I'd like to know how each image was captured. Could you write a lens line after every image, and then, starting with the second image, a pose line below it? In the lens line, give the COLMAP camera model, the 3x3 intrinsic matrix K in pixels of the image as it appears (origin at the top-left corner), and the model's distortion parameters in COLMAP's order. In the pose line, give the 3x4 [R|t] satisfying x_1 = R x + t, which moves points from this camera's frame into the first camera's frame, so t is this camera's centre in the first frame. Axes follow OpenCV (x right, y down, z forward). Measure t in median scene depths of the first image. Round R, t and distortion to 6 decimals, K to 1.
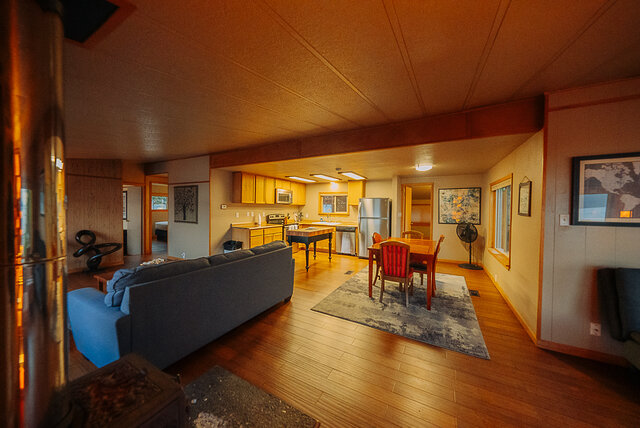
lens RADIAL K [[222.3, 0, 320.0], [0, 222.3, 214.0], [0, 0, 1]] dist [-0.000851, -0.000033]
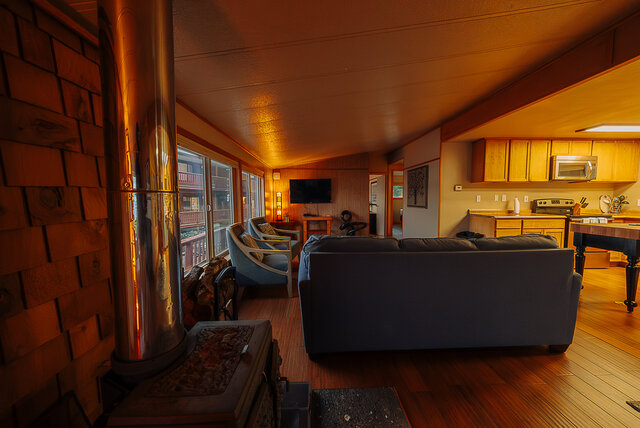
lens RADIAL K [[223.5, 0, 320.2], [0, 223.5, 210.8], [0, 0, 1]] dist [-0.000961, -0.000010]
pose [[0.512597, 0.032634, -0.858009, 0.005078], [-0.016321, 0.999467, 0.028263, 0.034525], [0.858474, -0.000484, 0.512856, 0.157838]]
